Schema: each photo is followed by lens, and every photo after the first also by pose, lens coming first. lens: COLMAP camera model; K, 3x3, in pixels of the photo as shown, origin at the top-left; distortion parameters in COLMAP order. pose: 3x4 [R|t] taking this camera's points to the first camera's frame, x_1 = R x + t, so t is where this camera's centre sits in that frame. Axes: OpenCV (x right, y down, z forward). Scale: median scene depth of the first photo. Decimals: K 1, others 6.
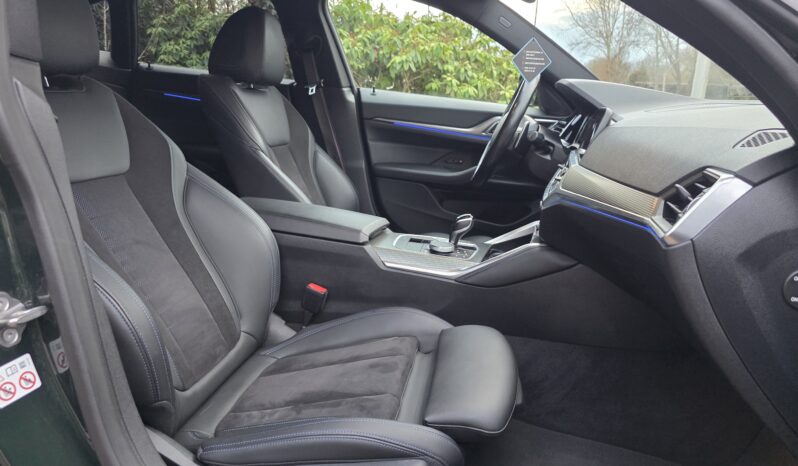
lens RADIAL K [[544.1, 0, 398.8], [0, 544.1, 227.2], [0, 0, 1]] dist [0.055168, -0.042816]
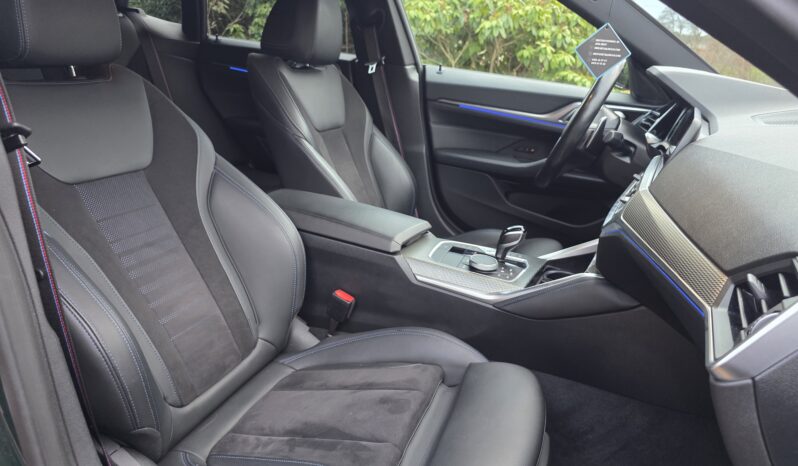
lens RADIAL K [[538.8, 0, 399.6], [0, 538.8, 219.5], [0, 0, 1]] dist [0.055625, -0.076967]
pose [[0.982226, 0.069458, -0.174380, 0.090324], [-0.057911, 0.995832, 0.070463, -0.084620], [0.178547, -0.059112, 0.982154, 0.120983]]
